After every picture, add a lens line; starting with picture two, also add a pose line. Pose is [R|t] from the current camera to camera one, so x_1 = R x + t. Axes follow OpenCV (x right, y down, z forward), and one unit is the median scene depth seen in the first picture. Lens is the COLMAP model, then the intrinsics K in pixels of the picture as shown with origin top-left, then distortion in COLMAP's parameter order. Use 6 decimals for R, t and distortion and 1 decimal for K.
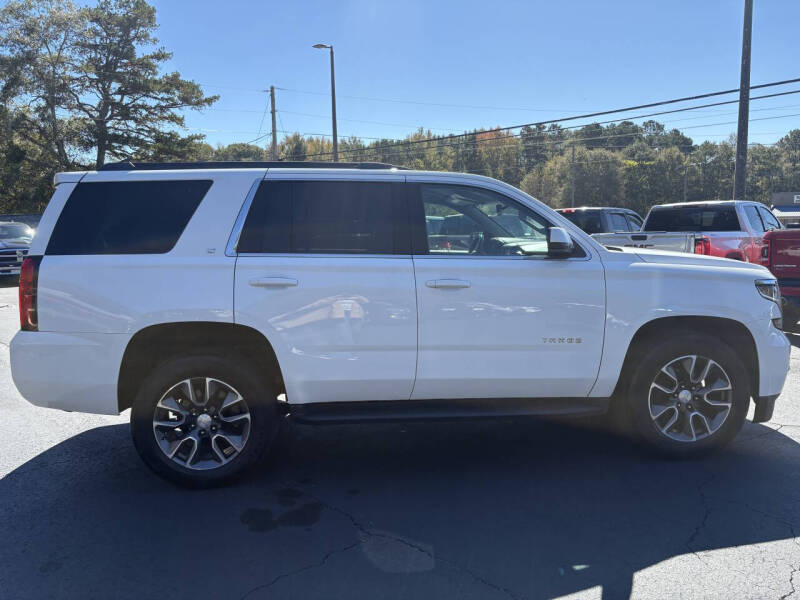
lens RADIAL K [[608.6, 0, 396.6], [0, 608.6, 301.6], [0, 0, 1]] dist [0.056529, -0.055777]
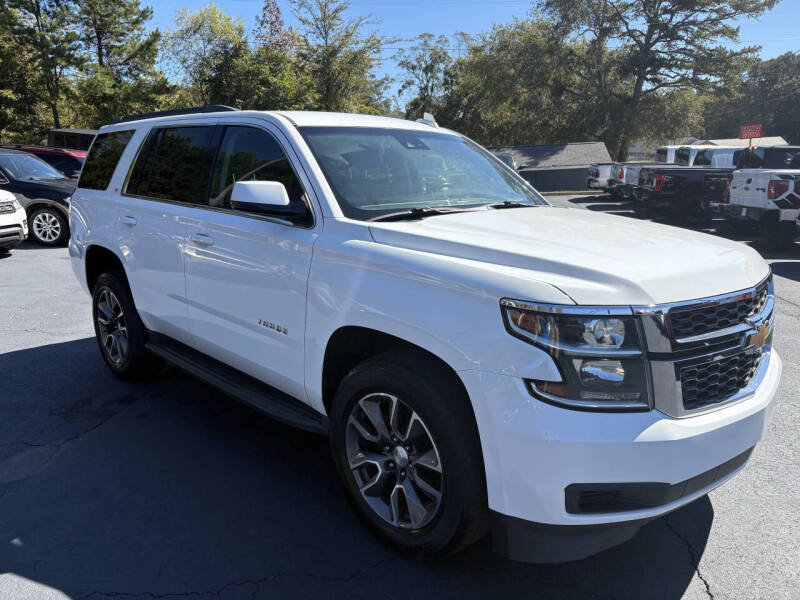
lens RADIAL K [[608.6, 0, 396.9], [0, 608.6, 302.5], [0, 0, 1]] dist [0.056529, -0.055777]
pose [[0.618868, 0.190329, -0.762088, 0.101118], [-0.101103, 0.981431, 0.163006, -0.011786], [0.778961, -0.023830, 0.626619, 0.065728]]
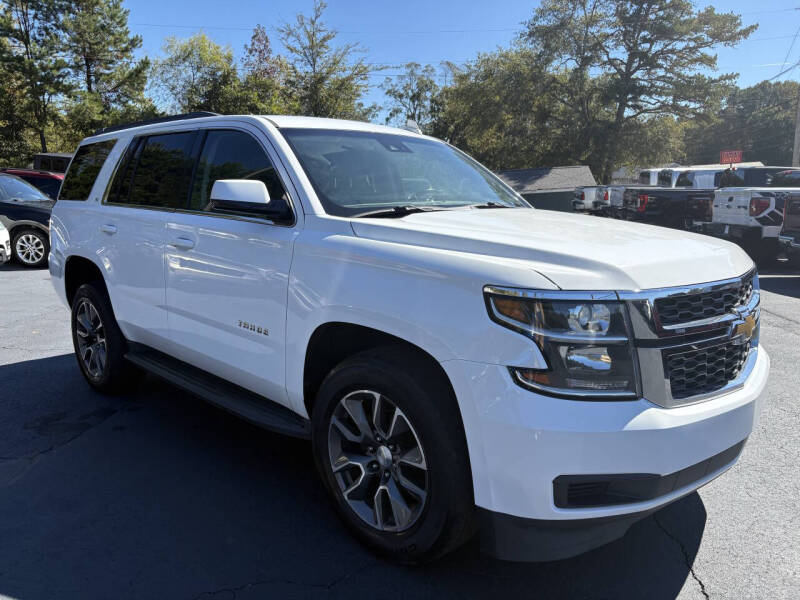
lens RADIAL K [[608.6, 0, 397.8], [0, 608.6, 299.6], [0, 0, 1]] dist [0.056529, -0.055777]
pose [[0.634385, 0.149026, -0.758516, 0.101108], [-0.094942, 0.988833, 0.114872, -0.008215], [0.767165, -0.000859, 0.641449, 0.067234]]
